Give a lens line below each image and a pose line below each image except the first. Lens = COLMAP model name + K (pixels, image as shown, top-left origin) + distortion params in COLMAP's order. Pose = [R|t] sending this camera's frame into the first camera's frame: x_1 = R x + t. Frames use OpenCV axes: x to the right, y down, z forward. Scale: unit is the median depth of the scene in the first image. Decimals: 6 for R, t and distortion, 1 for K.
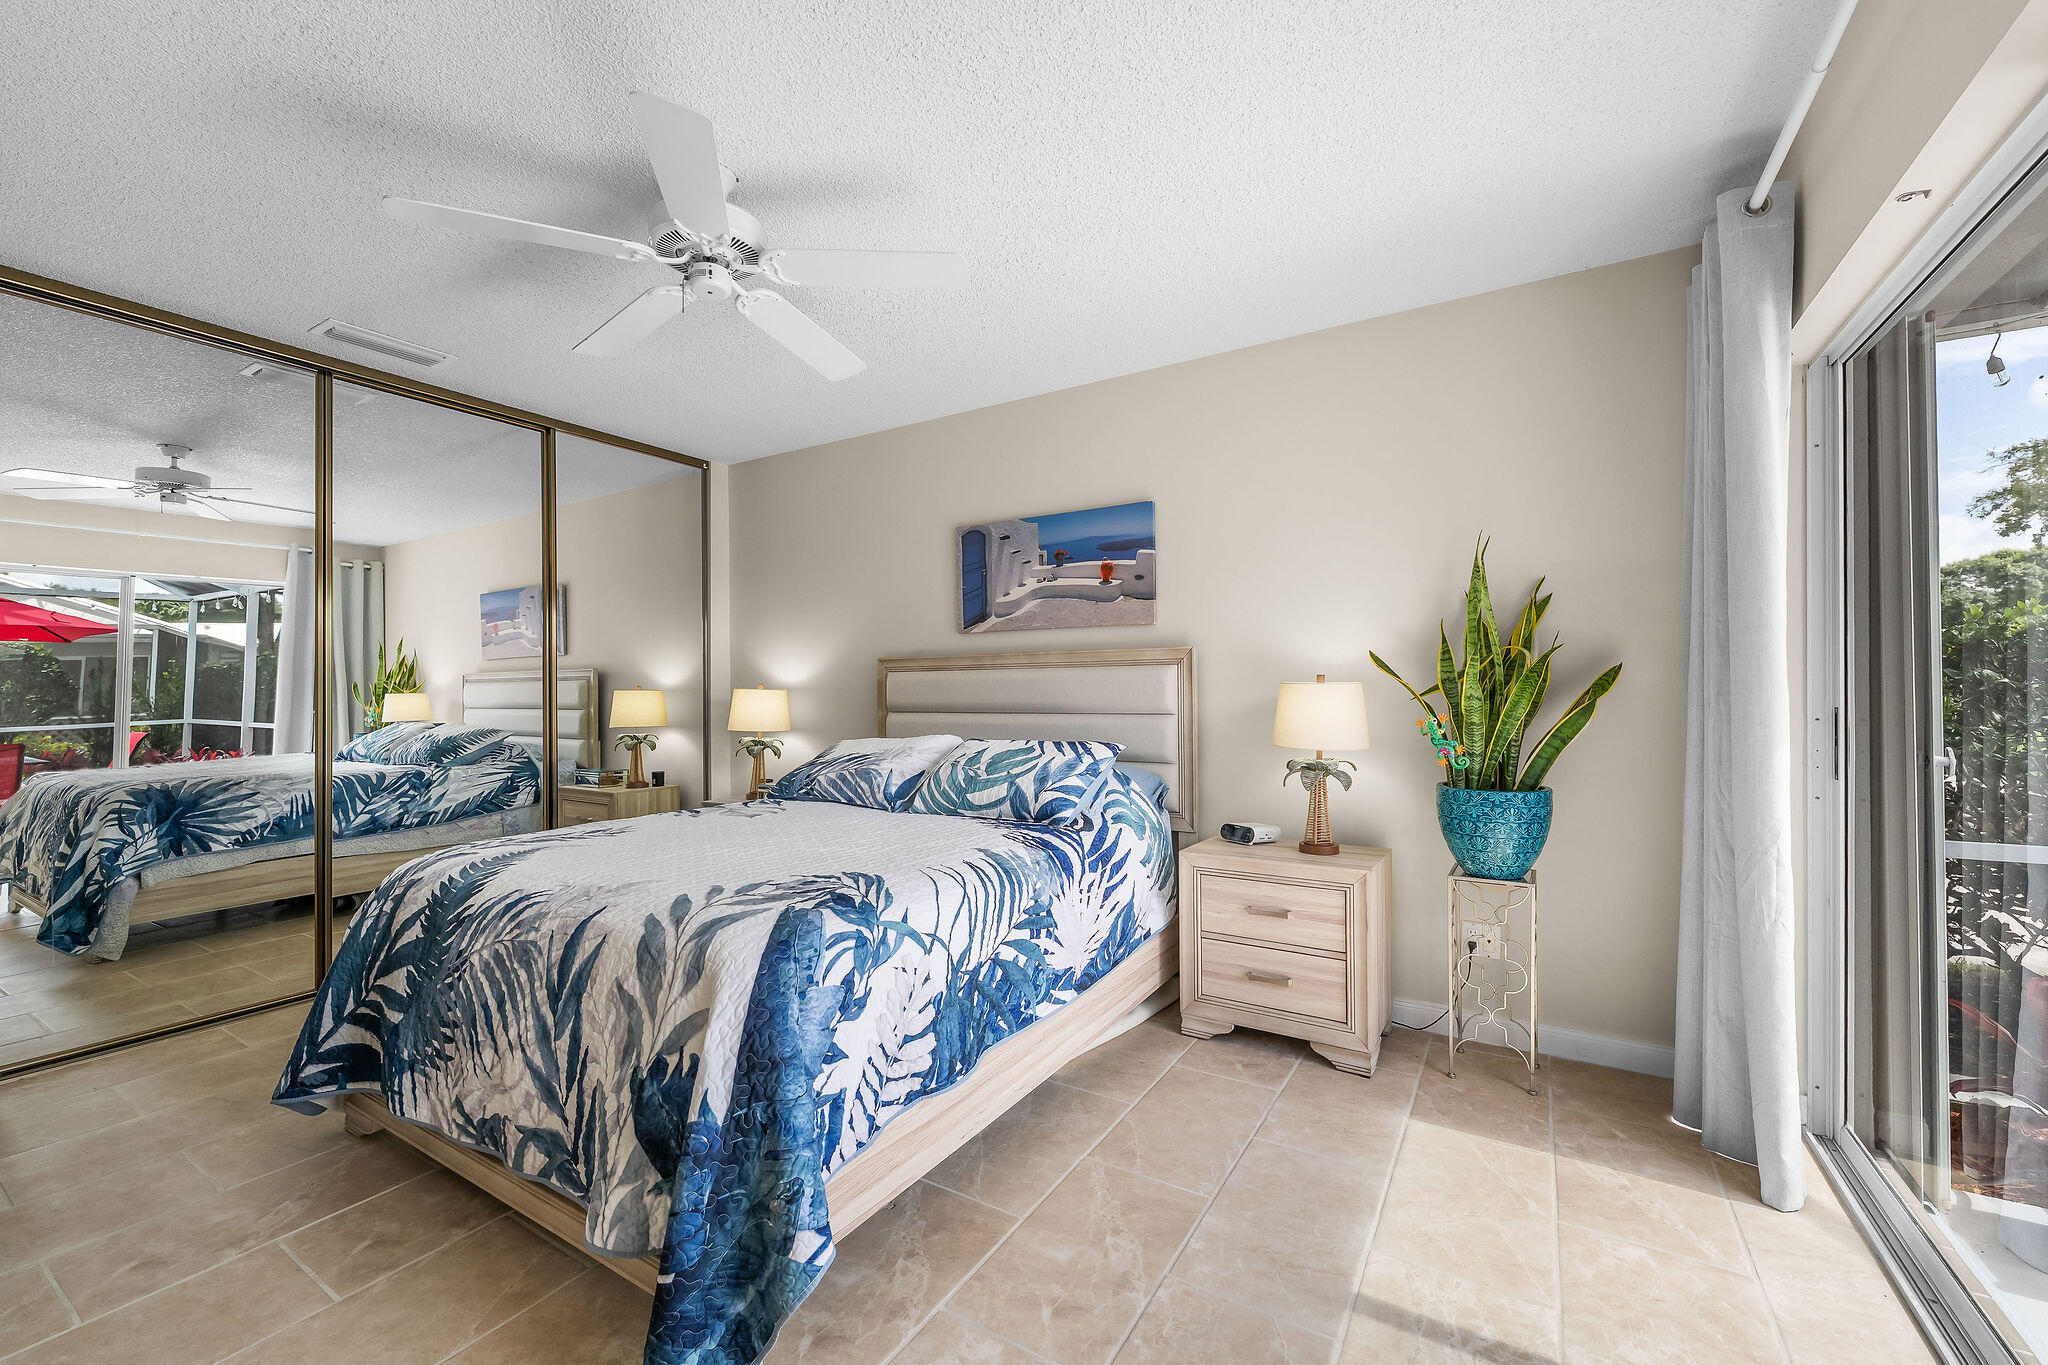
lens RADIAL K [[818.9, 0, 1035.7], [0, 818.9, 683.4], [0, 0, 1]] dist [0.000231, -0.000061]
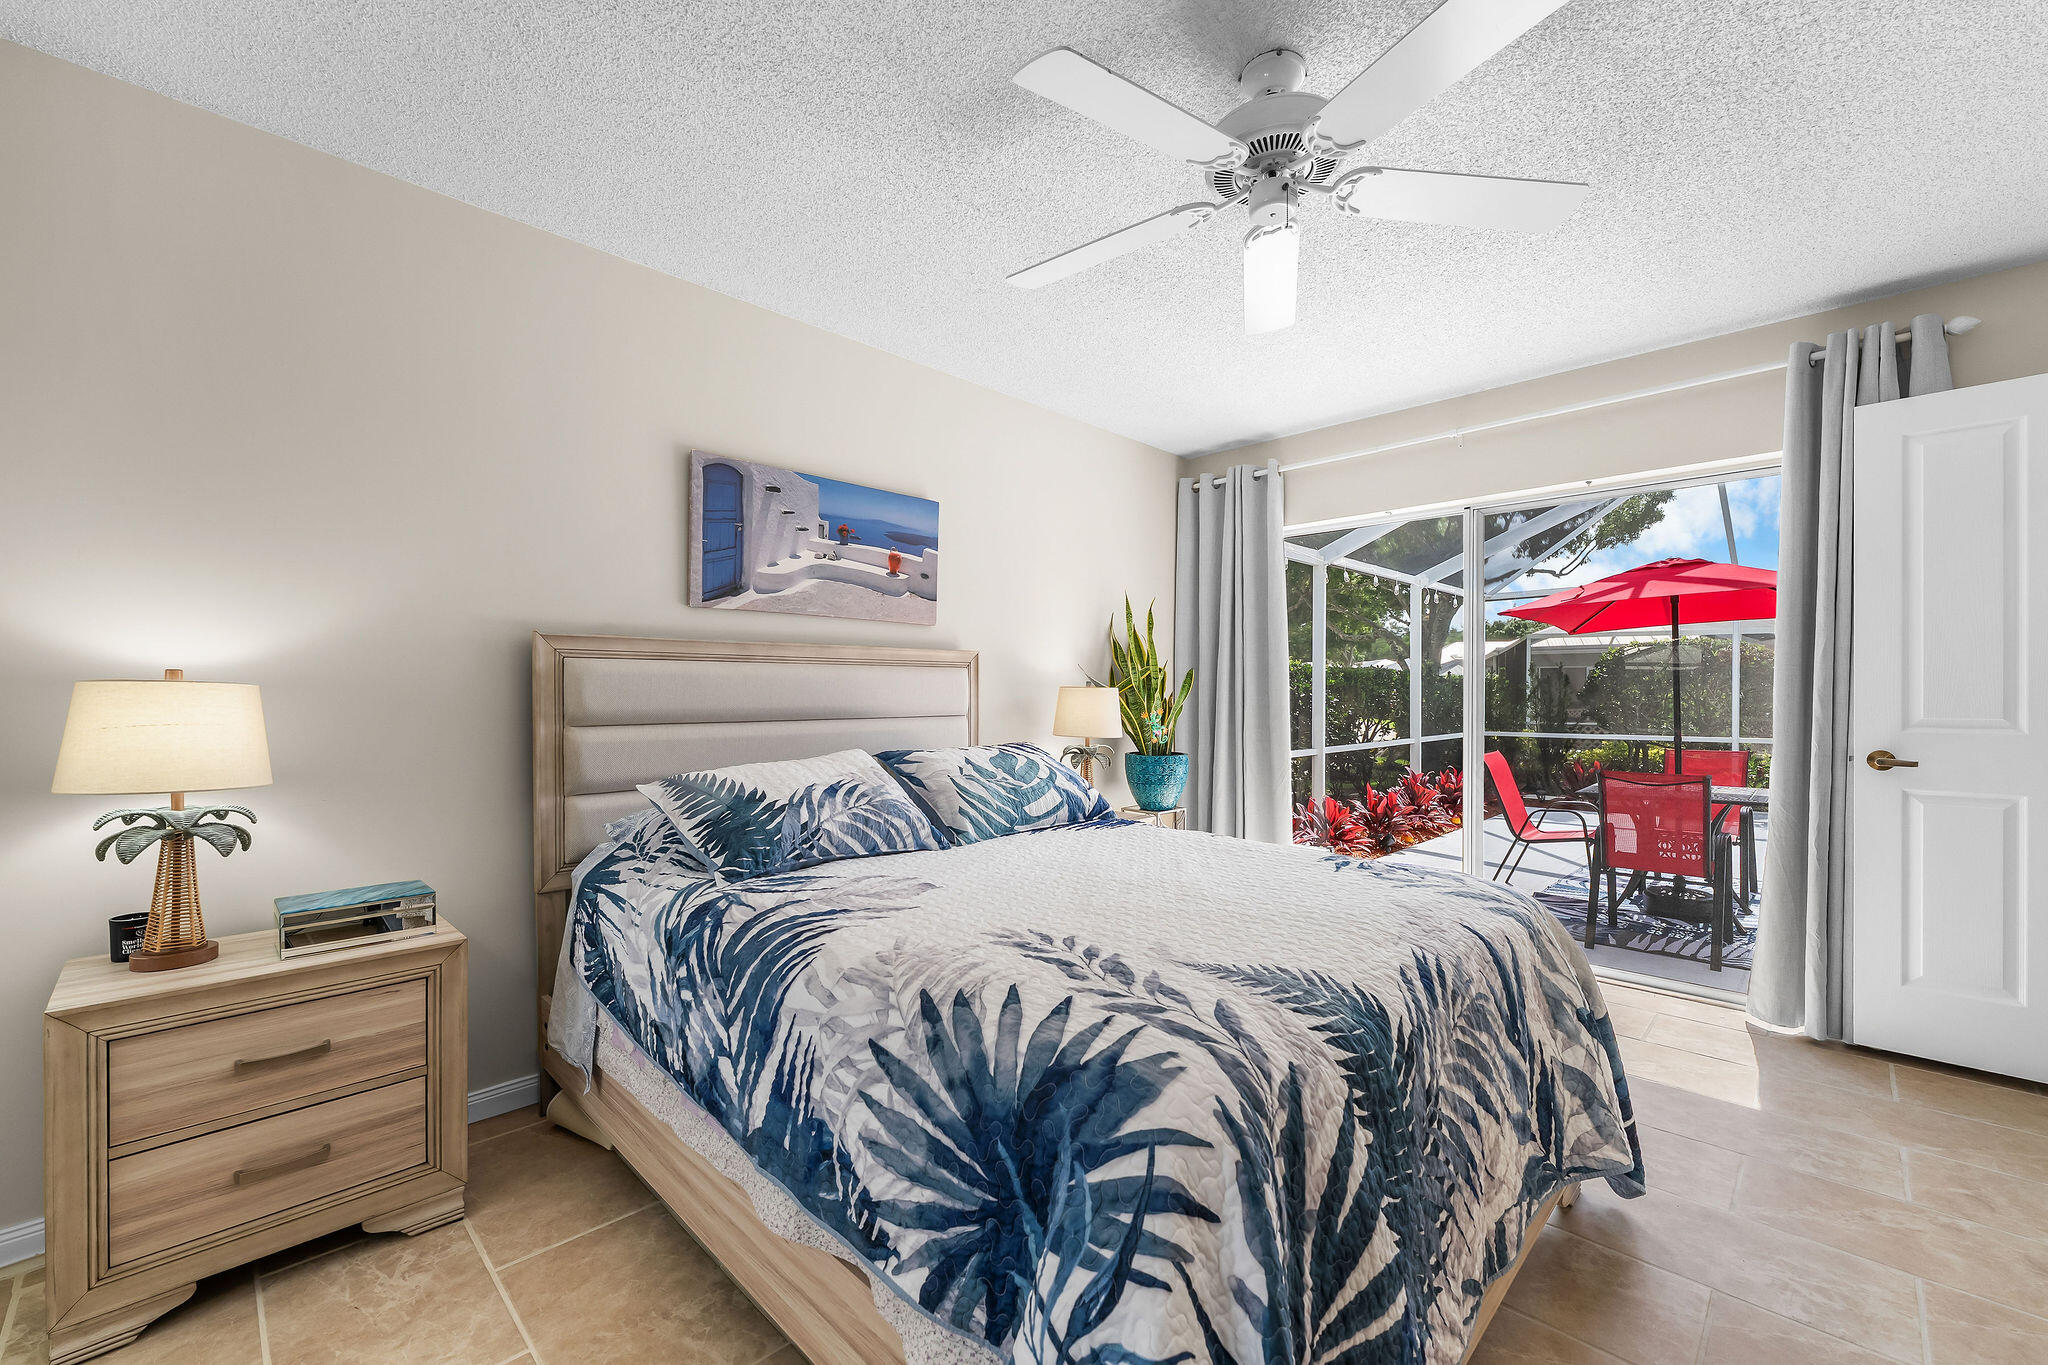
lens RADIAL K [[818.9, 0, 1035.7], [0, 818.9, 683.4], [0, 0, 1]] dist [0.000231, -0.000061]
pose [[0.226470, 0.018888, 0.973835, -0.778669], [-0.011269, 0.999796, -0.016771, 0.012498], [-0.973953, -0.007176, 0.226637, 0.641627]]
